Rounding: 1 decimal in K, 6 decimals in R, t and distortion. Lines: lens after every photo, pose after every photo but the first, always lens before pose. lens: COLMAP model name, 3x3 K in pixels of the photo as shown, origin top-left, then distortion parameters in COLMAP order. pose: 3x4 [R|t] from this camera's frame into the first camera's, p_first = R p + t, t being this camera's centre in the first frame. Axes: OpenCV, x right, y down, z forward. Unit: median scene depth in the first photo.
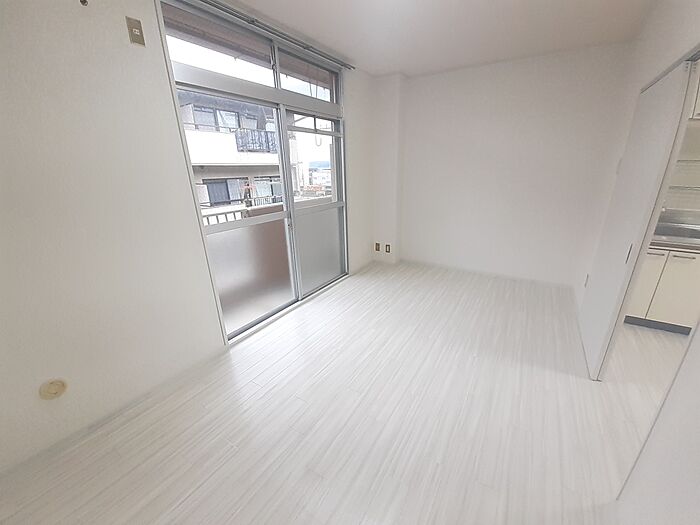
lens RADIAL K [[275.9, 0, 356.9], [0, 275.9, 264.3], [0, 0, 1]] dist [-0.003833, -0.006047]
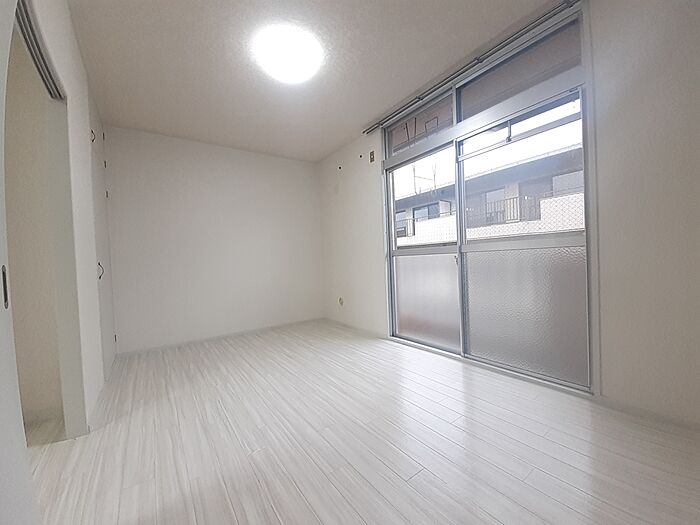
lens RADIAL K [[275.9, 0, 357.2], [0, 275.9, 266.7], [0, 0, 1]] dist [-0.003833, -0.006047]
pose [[-0.361034, 0.059024, -0.930683, 1.043501], [-0.263703, 0.950801, 0.162597, -0.275559], [0.894491, 0.304127, -0.327707, 1.482160]]
